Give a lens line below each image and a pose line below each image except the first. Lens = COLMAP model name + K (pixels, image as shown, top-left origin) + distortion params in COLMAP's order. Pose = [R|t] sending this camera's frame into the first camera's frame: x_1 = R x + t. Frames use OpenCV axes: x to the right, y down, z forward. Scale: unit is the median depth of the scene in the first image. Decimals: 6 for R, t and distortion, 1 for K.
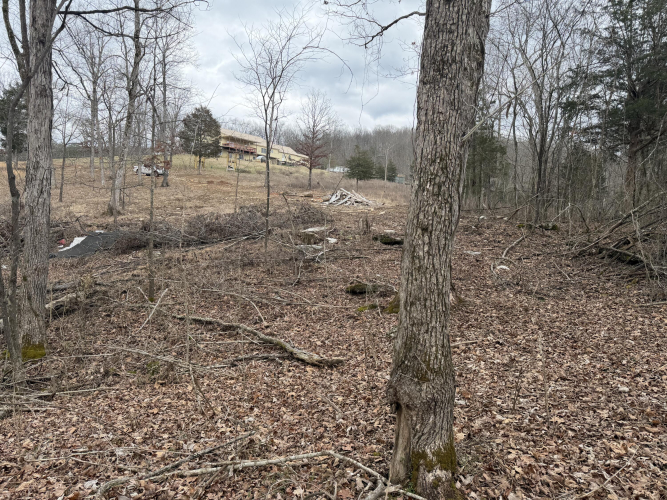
lens RADIAL K [[467.6, 0, 333.5], [0, 467.6, 250.0], [0, 0, 1]] dist [0.049513, -0.053869]
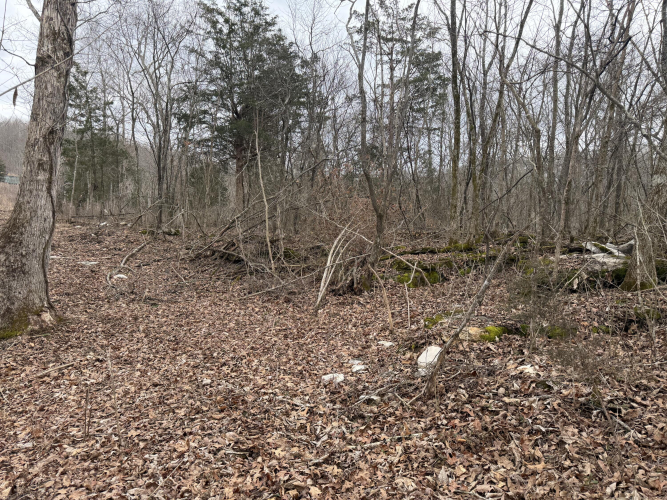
lens RADIAL K [[467.6, 0, 333.5], [0, 467.6, 250.0], [0, 0, 1]] dist [0.049513, -0.053869]
pose [[0.745048, -0.053521, 0.664860, 0.068485], [0.061986, 0.998018, 0.010878, 0.000655], [-0.664125, 0.033108, 0.746888, -0.000865]]
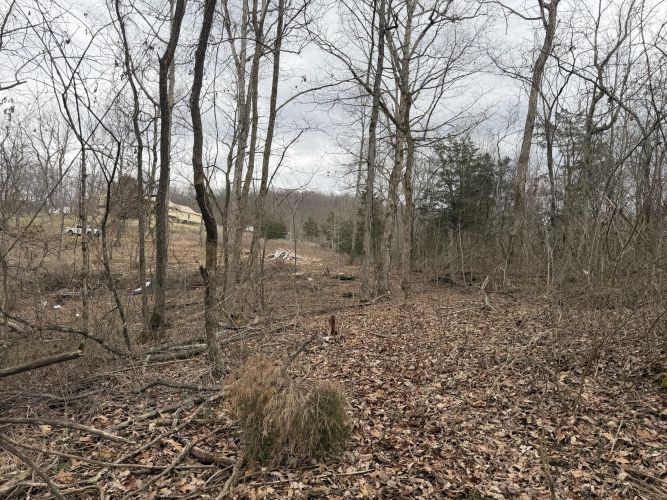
lens RADIAL K [[467.6, 0, 333.5], [0, 467.6, 250.0], [0, 0, 1]] dist [0.049513, -0.053869]
pose [[0.964745, 0.000043, 0.263187, -0.770737], [0.030482, 0.993252, -0.111899, 0.142993], [-0.261416, 0.115976, 0.958233, -1.540671]]
